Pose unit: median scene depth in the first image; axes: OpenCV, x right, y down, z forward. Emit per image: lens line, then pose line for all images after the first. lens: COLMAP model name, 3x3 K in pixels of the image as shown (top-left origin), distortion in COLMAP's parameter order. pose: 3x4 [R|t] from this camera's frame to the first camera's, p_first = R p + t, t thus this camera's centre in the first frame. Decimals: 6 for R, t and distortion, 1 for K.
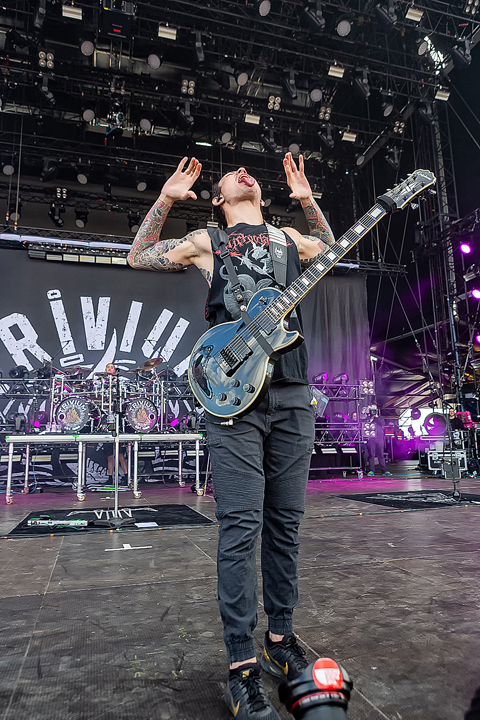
lens RADIAL K [[519.2, 0, 240.0], [0, 519.2, 360.0], [0, 0, 1]] dist [-0.003010, -0.000274]
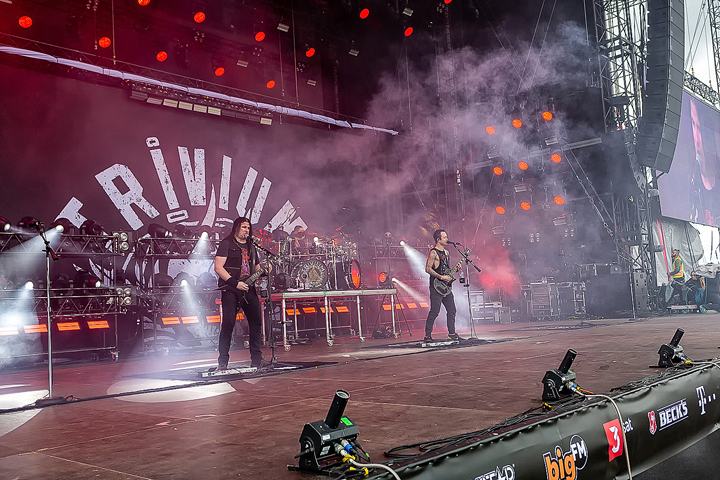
lens RADIAL K [[684.4, 0, 360.0], [0, 684.4, 240.0], [0, 0, 1]] dist [-0.001238, 0.001589]
pose [[0.870670, 0.018272, 0.491528, -0.628887], [-0.043904, 0.998208, 0.040661, -0.021092], [-0.489904, -0.056982, 0.869912, -0.220337]]
